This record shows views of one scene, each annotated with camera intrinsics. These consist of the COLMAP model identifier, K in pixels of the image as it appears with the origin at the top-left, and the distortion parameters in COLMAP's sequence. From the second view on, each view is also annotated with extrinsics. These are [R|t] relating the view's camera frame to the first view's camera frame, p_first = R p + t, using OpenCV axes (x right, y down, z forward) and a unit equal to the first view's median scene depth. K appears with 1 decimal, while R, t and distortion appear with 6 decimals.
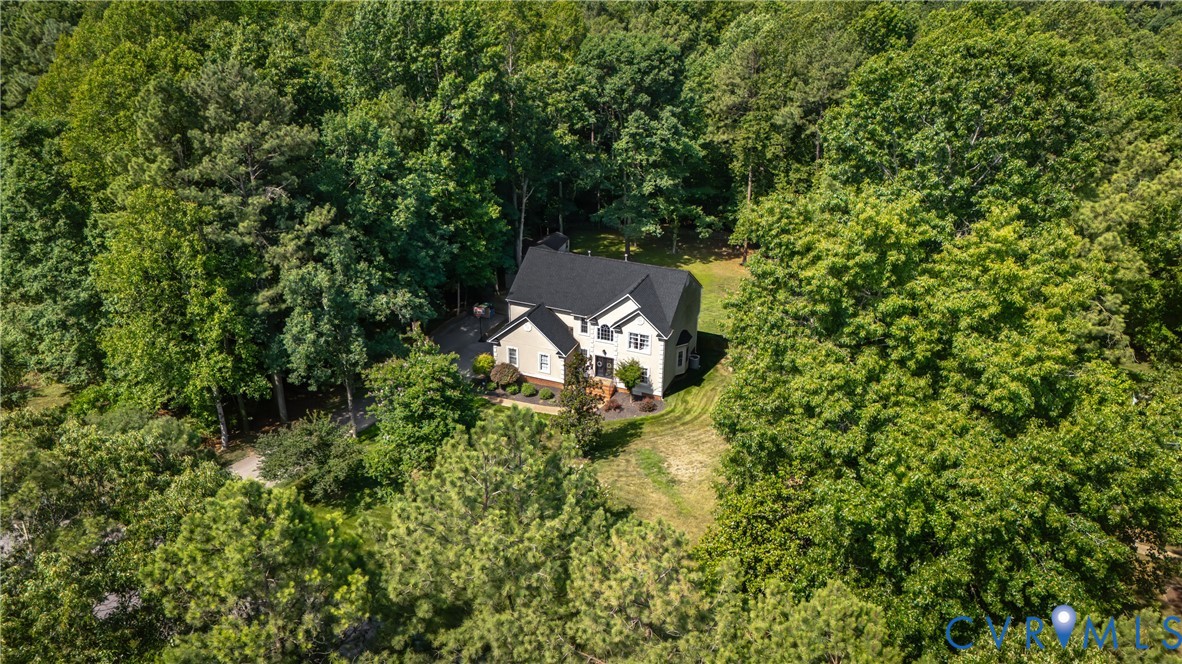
lens RADIAL K [[853.9, 0, 605.6], [0, 853.9, 324.7], [0, 0, 1]] dist [0.130575, -0.187215]
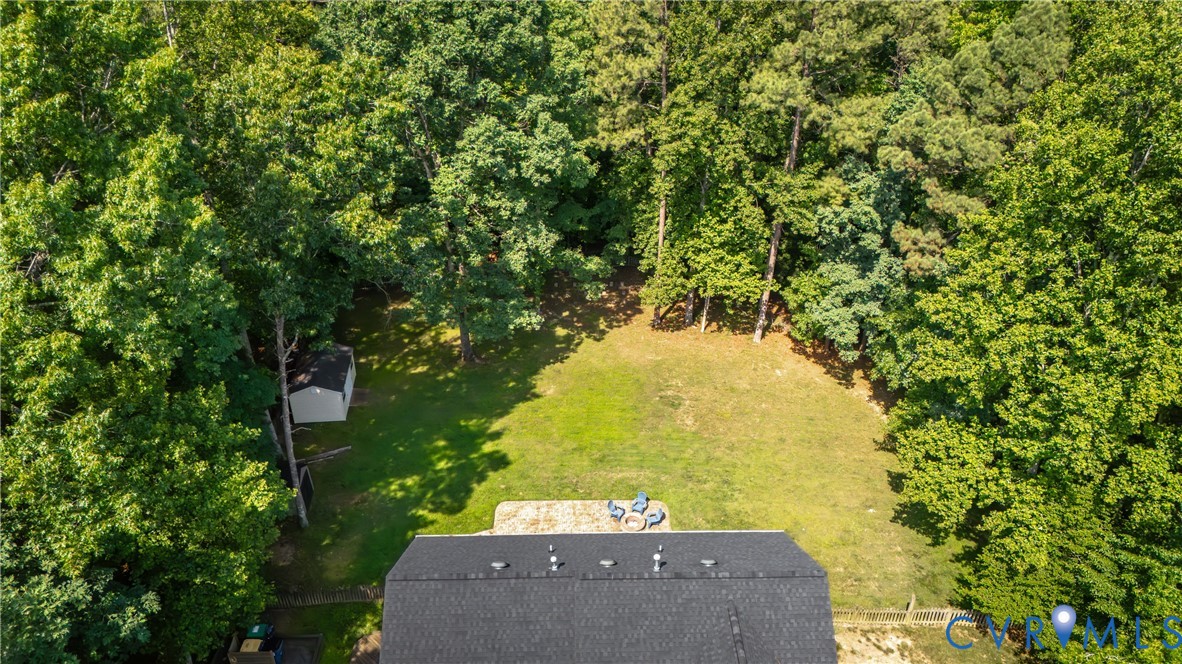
lens RADIAL K [[866.5, 0, 589.6], [0, 866.5, 312.7], [0, 0, 1]] dist [0.088310, -0.001287]
pose [[0.922490, -0.214230, 0.321118, -0.114948], [0.169367, 0.972147, 0.162005, -0.275559], [-0.346881, -0.095061, 0.933079, 0.667257]]
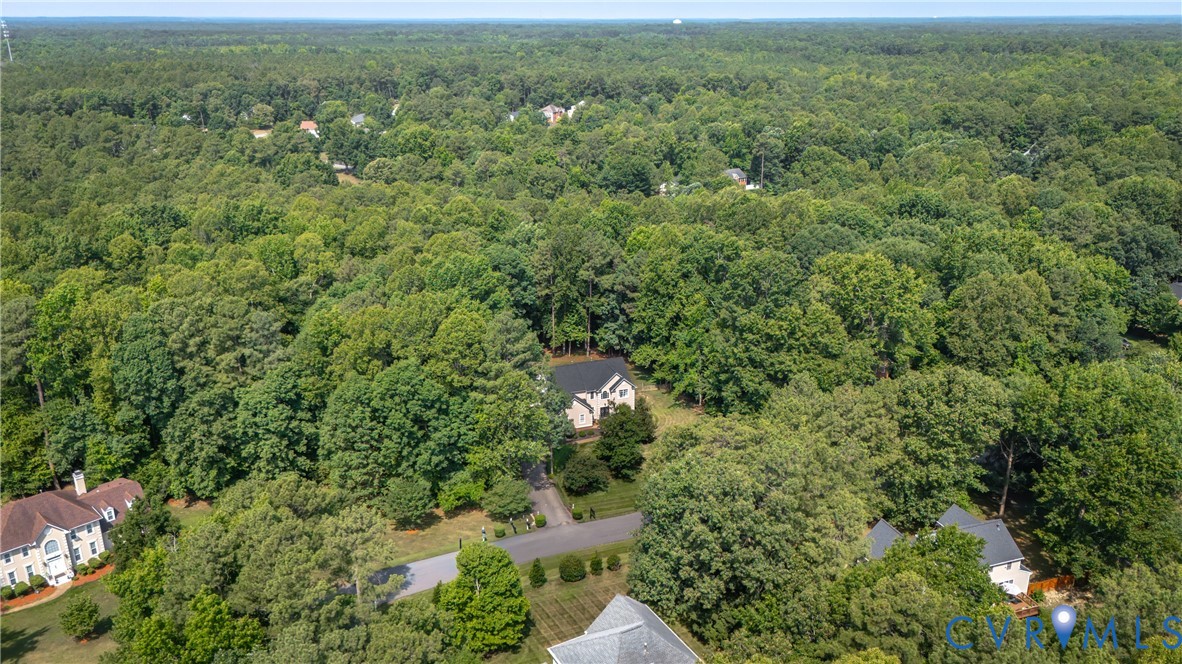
lens RADIAL K [[860.7, 0, 591.0], [0, 860.7, 332.0], [0, 0, 1]] dist [-0.003614, -0.002245]
pose [[0.746308, -0.233448, 0.623318, -1.308729], [0.293804, 0.955846, 0.006212, -0.161693], [-0.597246, 0.178497, 0.781944, -0.664162]]
